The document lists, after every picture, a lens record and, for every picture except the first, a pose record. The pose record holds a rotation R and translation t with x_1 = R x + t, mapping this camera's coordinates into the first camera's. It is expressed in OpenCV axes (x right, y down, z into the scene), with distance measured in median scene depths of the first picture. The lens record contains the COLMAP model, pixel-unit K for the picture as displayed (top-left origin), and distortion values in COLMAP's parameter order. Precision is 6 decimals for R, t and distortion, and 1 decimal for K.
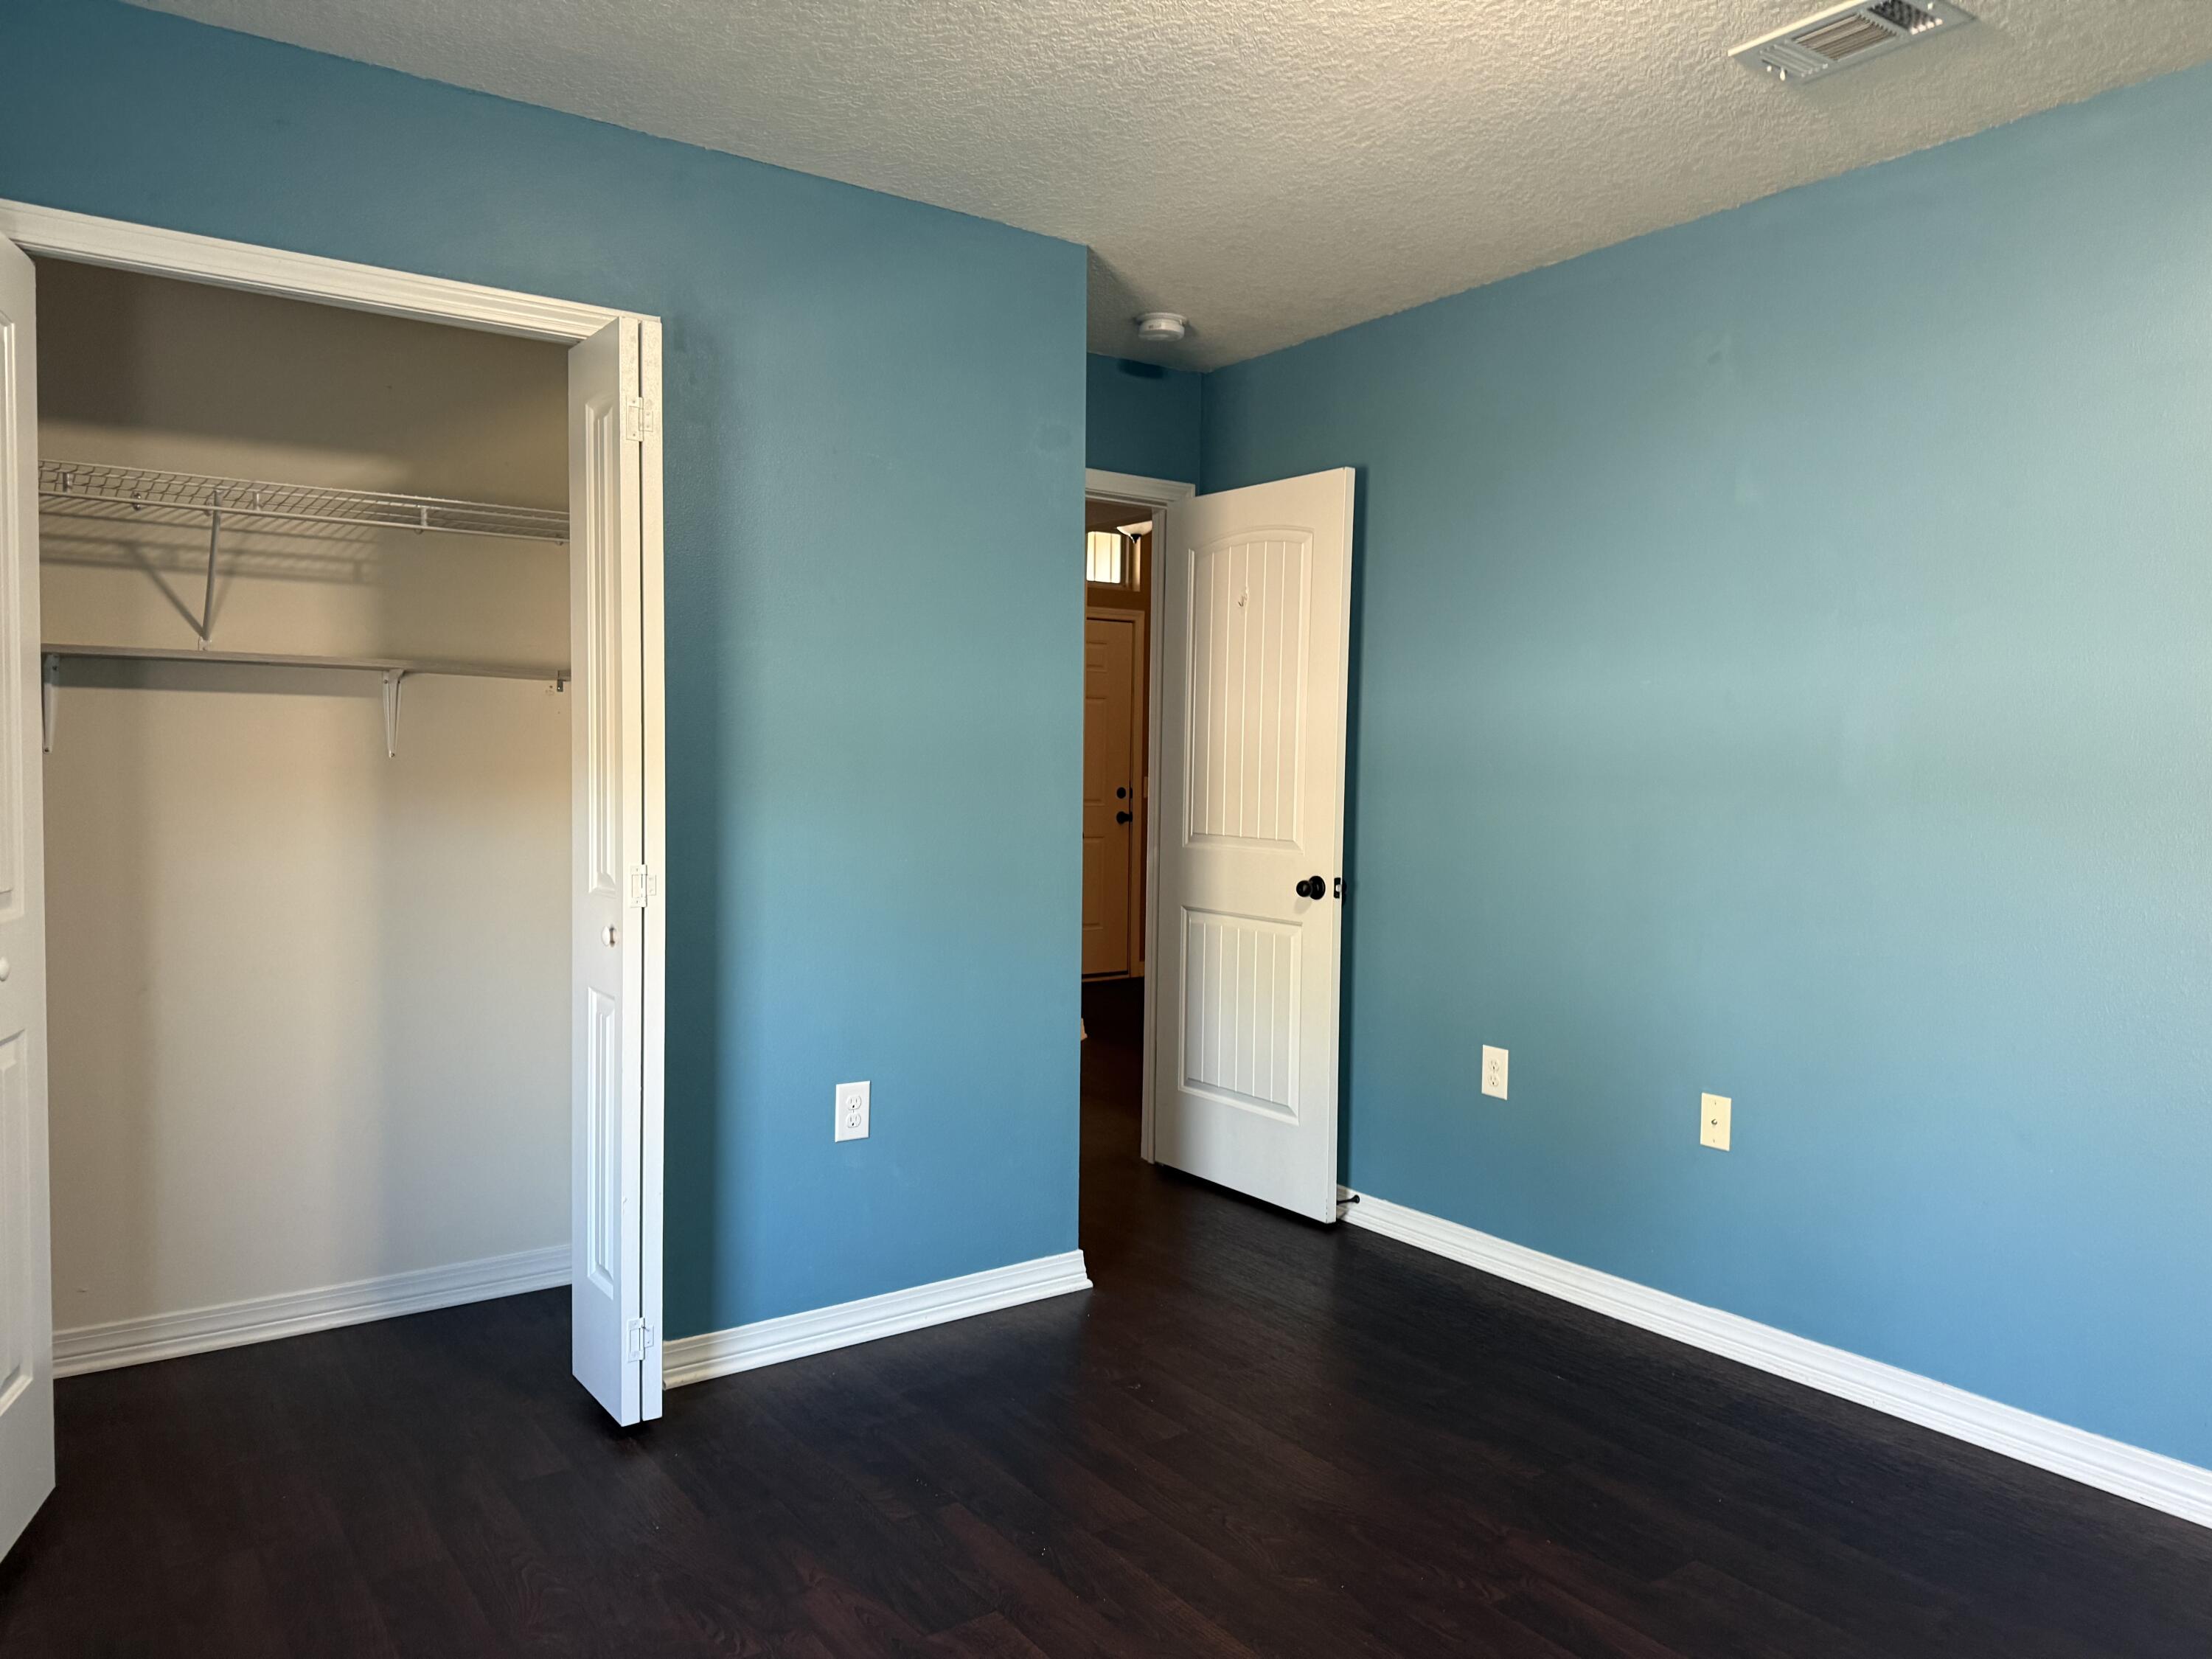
lens RADIAL K [[1579.4, 0, 1107.8], [0, 1579.4, 813.5], [0, 0, 1]] dist [0.064803, -0.084235]
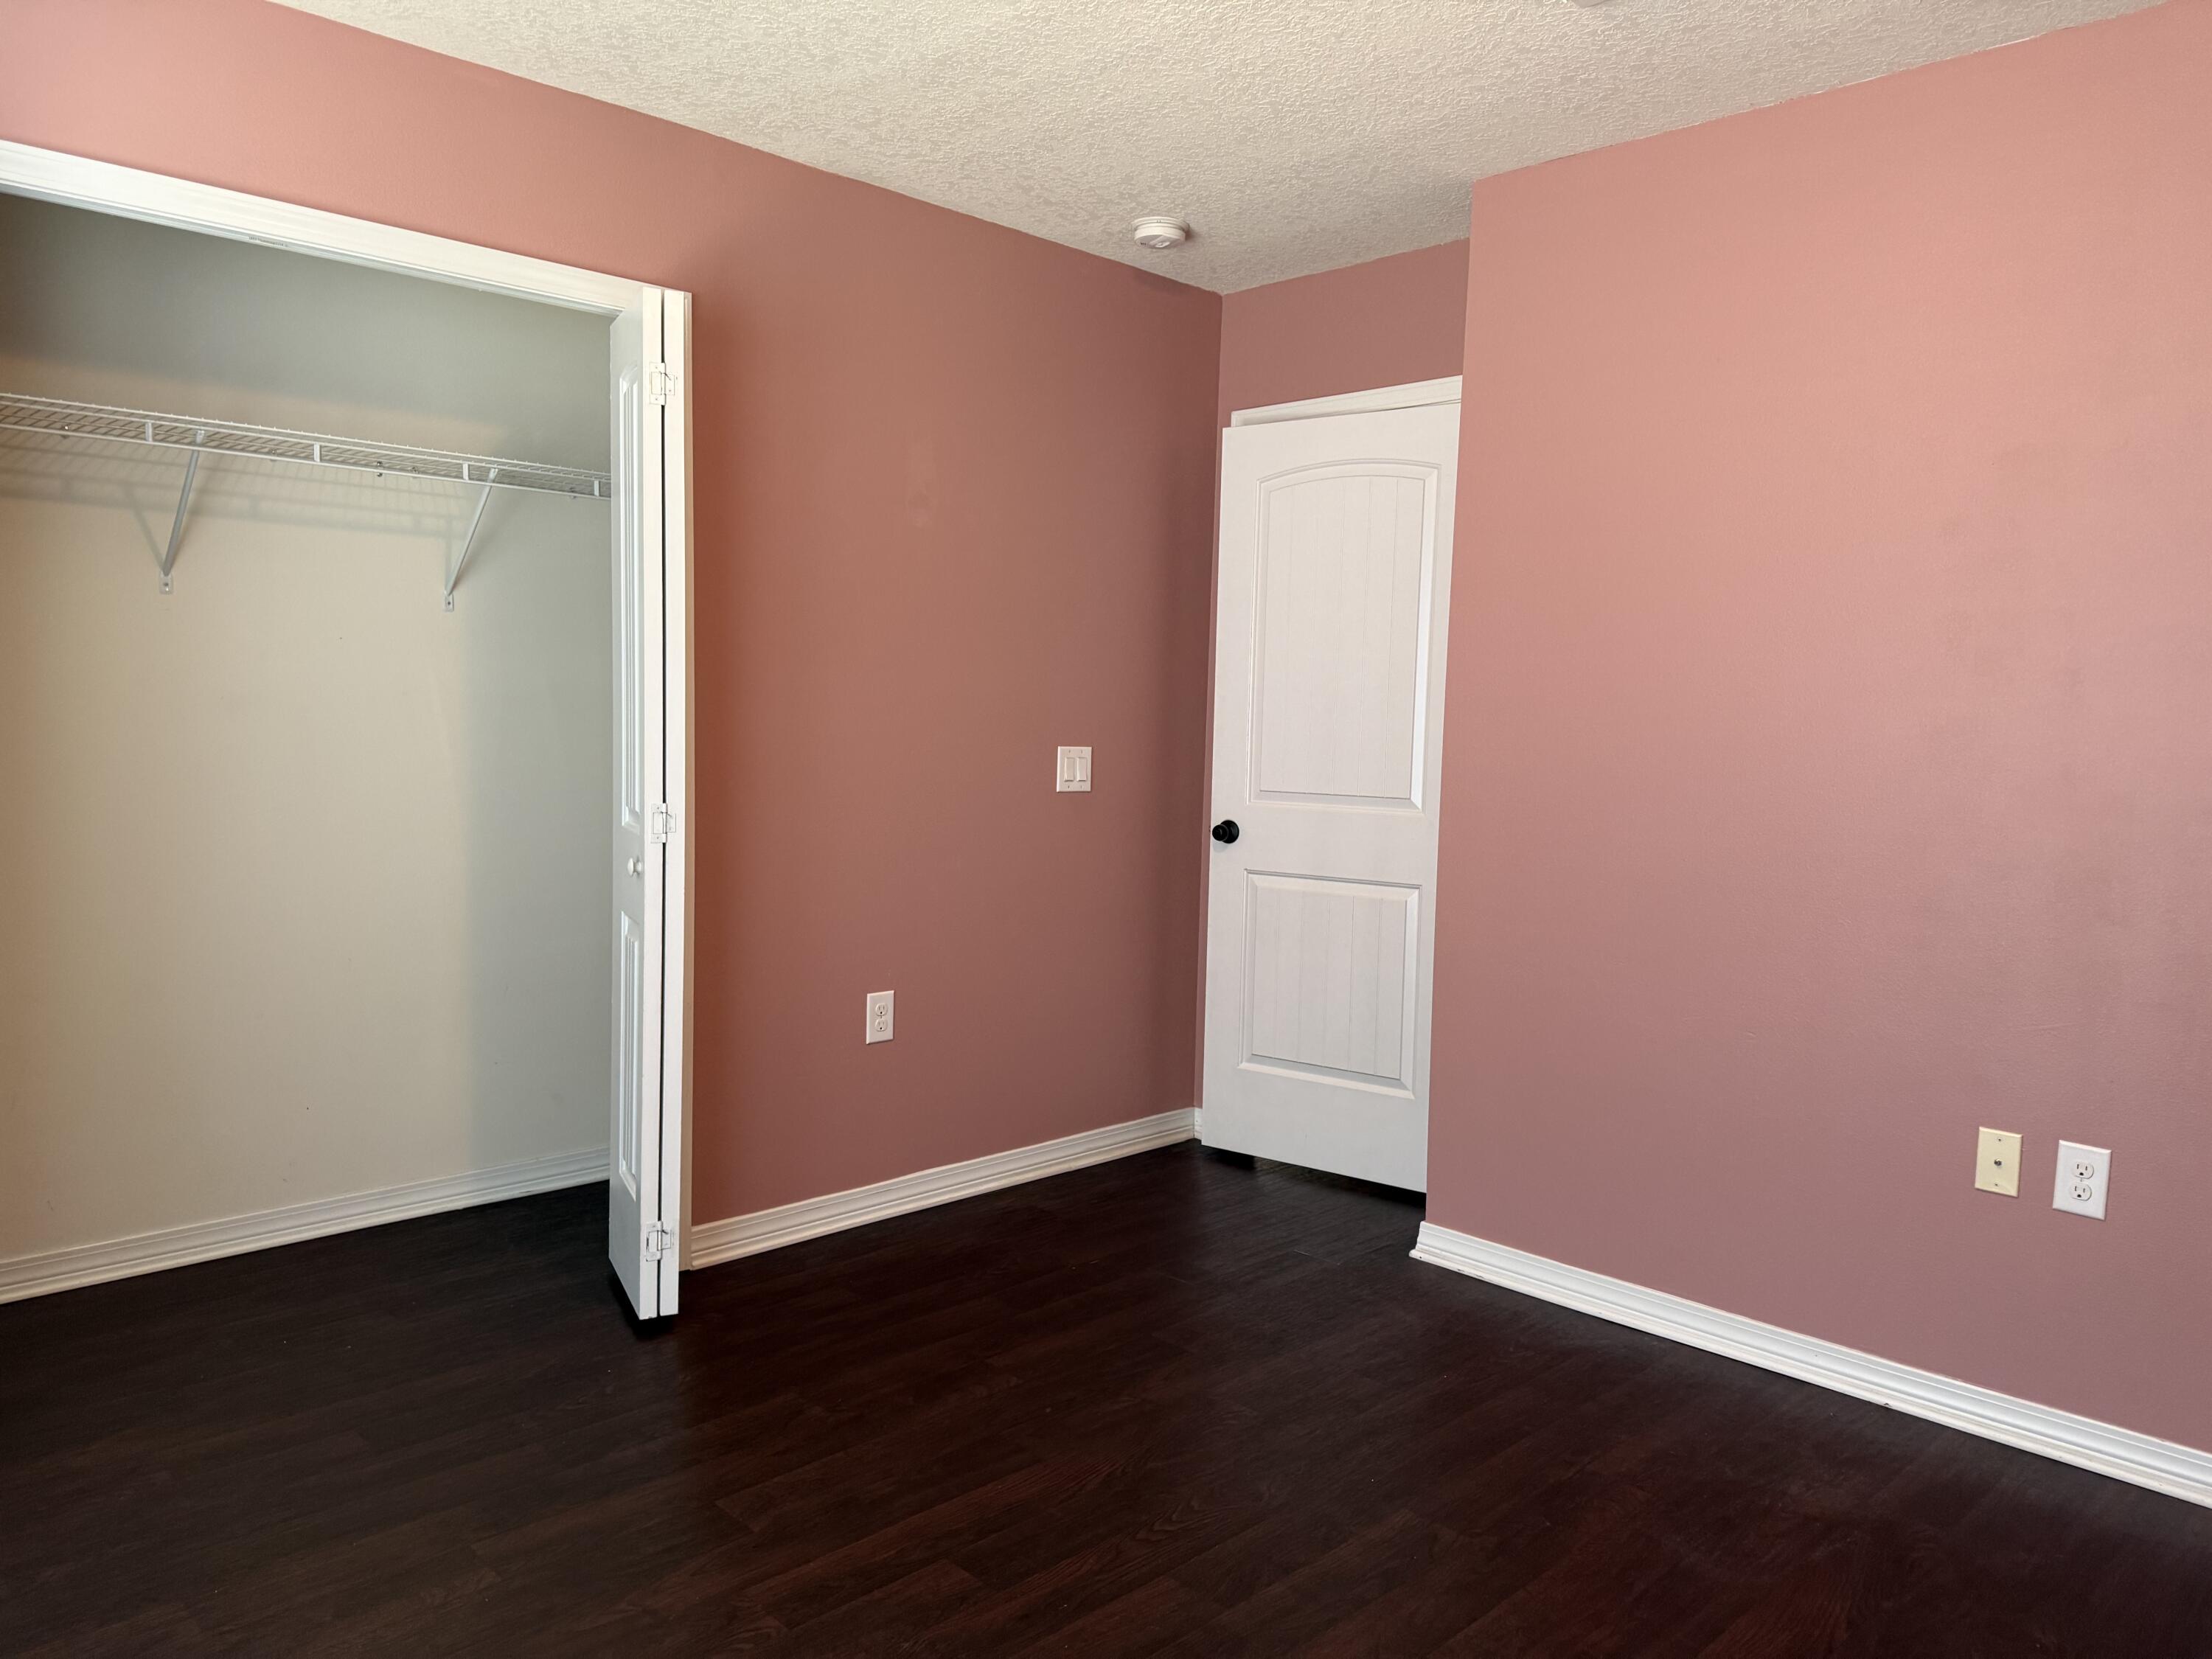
lens RADIAL K [[1560.0, 0, 1101.7], [0, 1560.0, 820.0], [0, 0, 1]] dist [0.109394, -0.164437]
pose [[0.989459, 0.003677, 0.144765, -0.156418], [-0.009364, 0.999210, 0.038625, 0.001911], [-0.144508, -0.039573, 0.988712, -0.117336]]
